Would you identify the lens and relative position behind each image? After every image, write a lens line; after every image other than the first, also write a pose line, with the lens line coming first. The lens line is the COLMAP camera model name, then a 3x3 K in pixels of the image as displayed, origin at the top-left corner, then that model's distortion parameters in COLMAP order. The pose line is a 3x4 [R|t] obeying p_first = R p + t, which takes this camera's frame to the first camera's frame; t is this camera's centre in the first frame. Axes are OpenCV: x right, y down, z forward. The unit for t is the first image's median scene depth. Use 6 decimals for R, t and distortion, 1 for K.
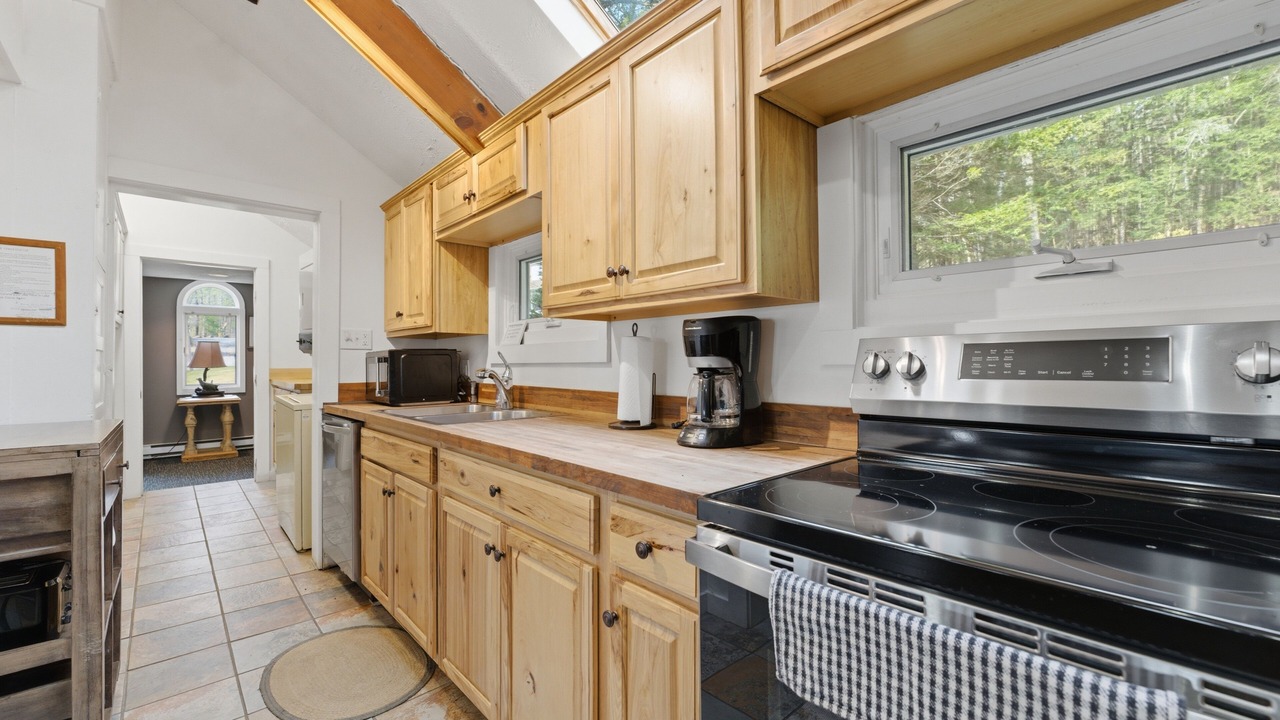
lens RADIAL K [[515.9, 0, 644.3], [0, 515.9, 356.7], [0, 0, 1]] dist [-0.003547, 0.000231]
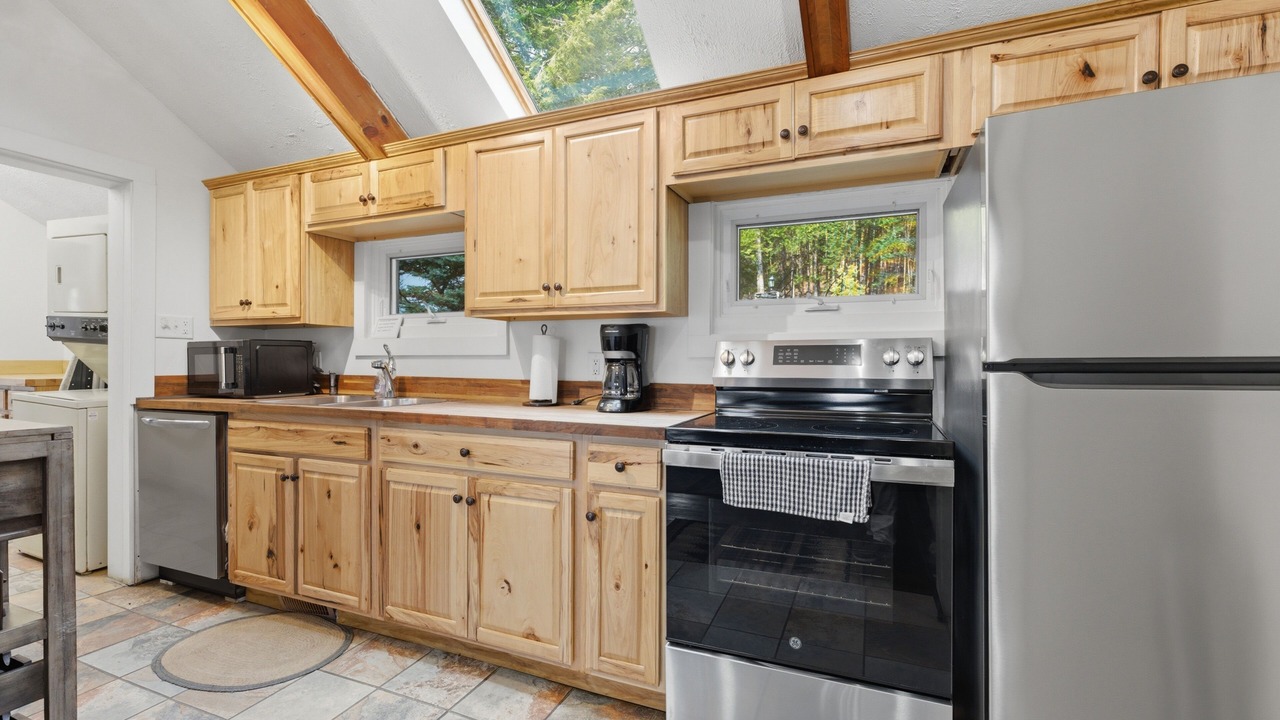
lens RADIAL K [[515.9, 0, 642.0], [0, 515.9, 364.0], [0, 0, 1]] dist [-0.003547, 0.000231]
pose [[0.911689, 0.005526, 0.410843, -0.412980], [-0.013192, 0.999788, 0.015827, 0.012520], [-0.410669, -0.019849, 0.911569, -0.349590]]
